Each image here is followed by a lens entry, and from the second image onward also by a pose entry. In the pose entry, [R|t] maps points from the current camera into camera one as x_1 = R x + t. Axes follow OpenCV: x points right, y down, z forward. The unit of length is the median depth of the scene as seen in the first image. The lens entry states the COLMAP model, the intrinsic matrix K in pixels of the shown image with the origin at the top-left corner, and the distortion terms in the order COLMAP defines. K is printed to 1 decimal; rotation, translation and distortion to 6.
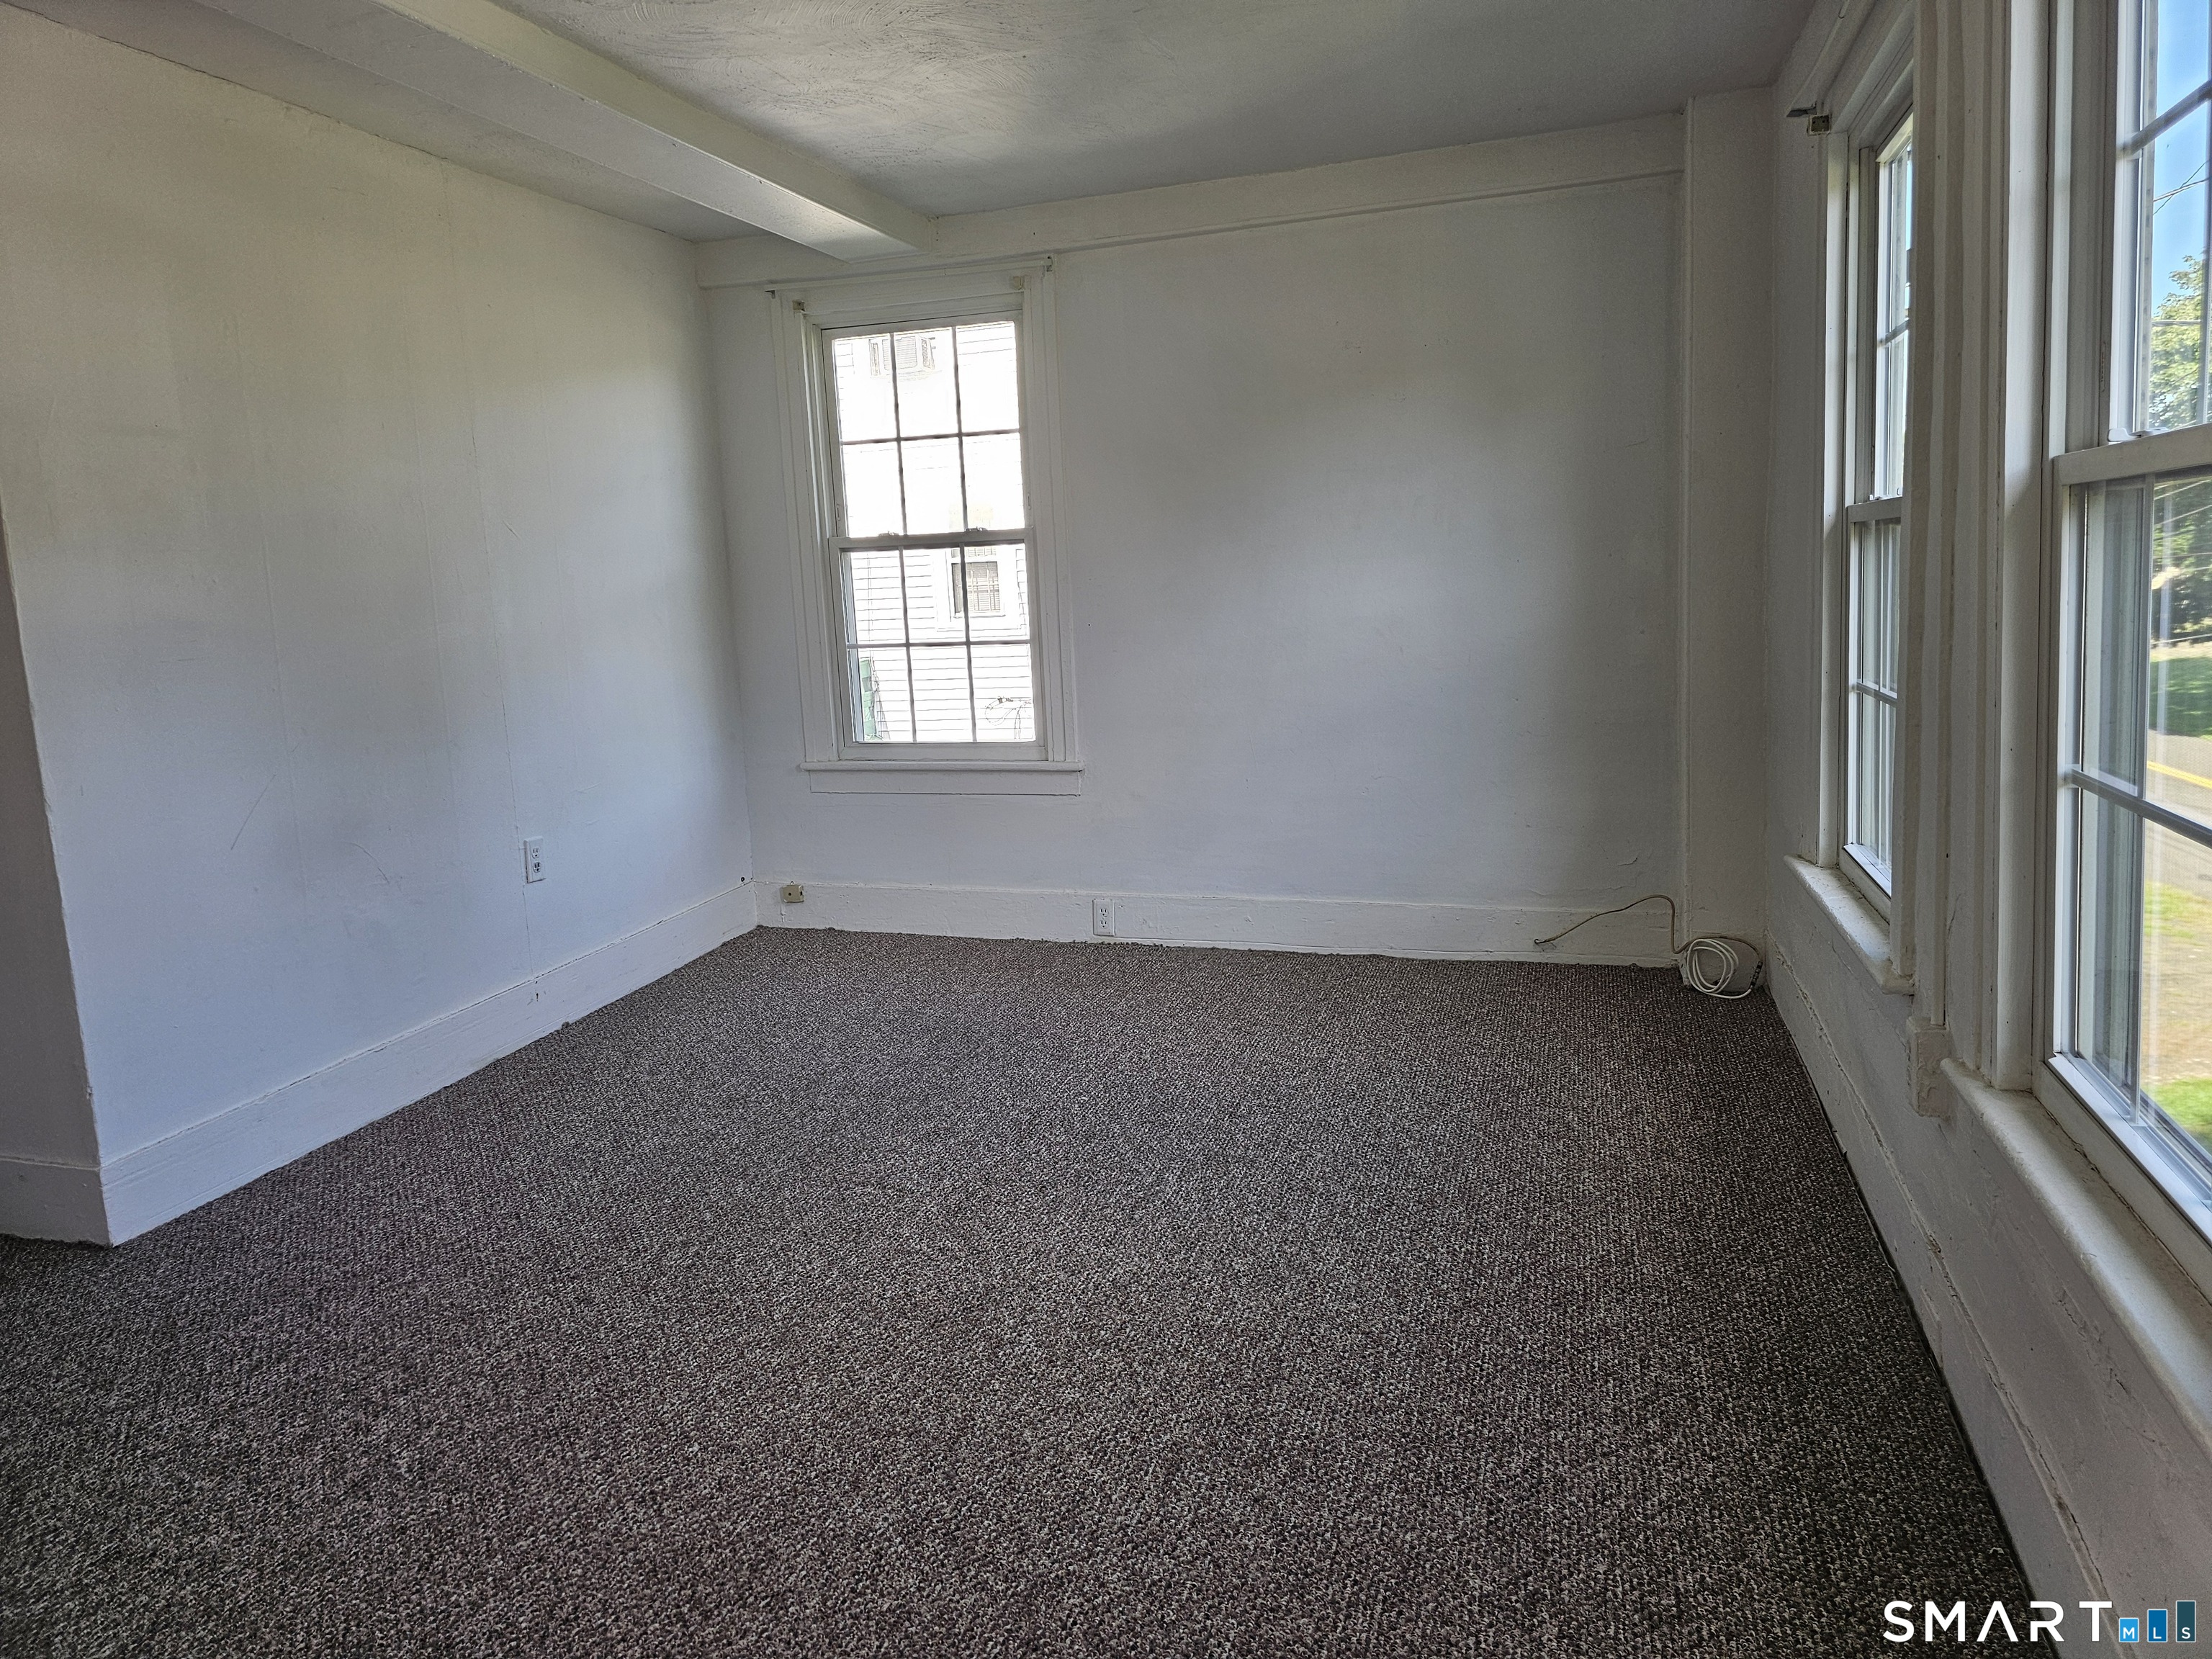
lens RADIAL K [[1485.5, 0, 1104.8], [0, 1485.5, 771.6], [0, 0, 1]] dist [0.070569, -0.067117]
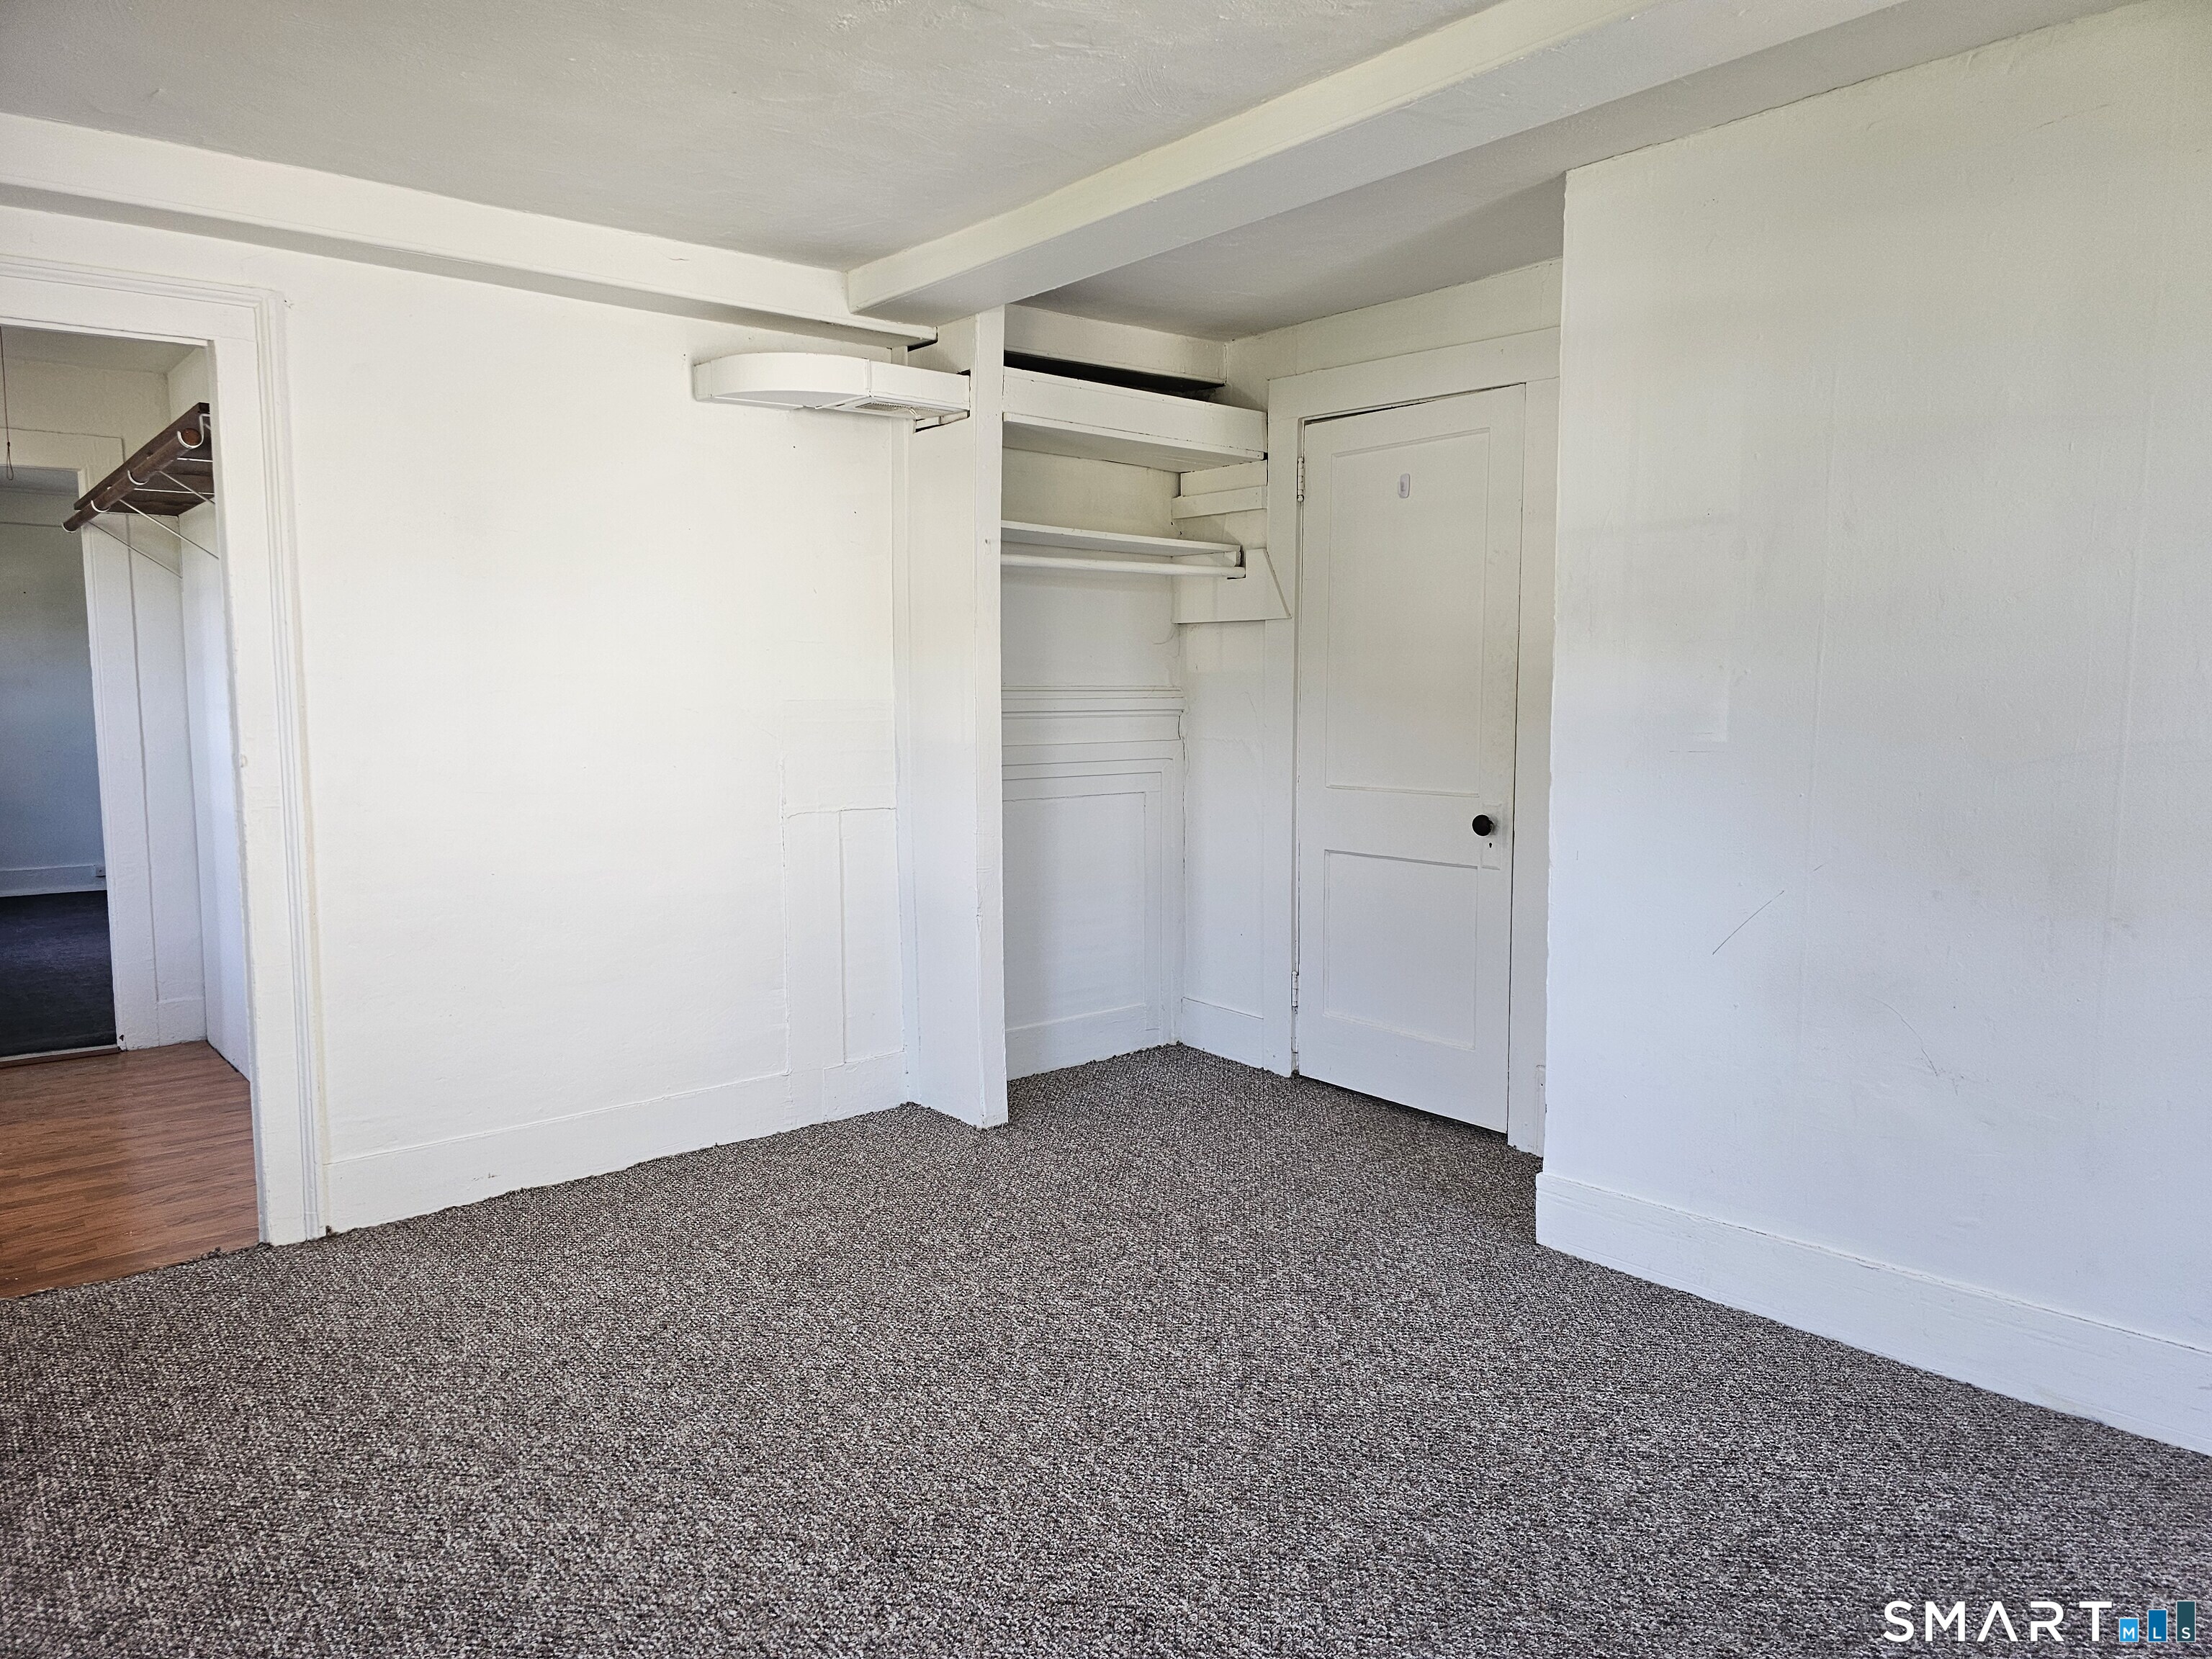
lens RADIAL K [[1485.5, 0, 1110.3], [0, 1485.5, 828.7], [0, 0, 1]] dist [0.070569, -0.067117]
pose [[-0.545293, 0.129291, -0.828215, 0.606351], [-0.078882, 0.975734, 0.204256, -0.285229], [0.834526, 0.176710, -0.521862, 1.758501]]
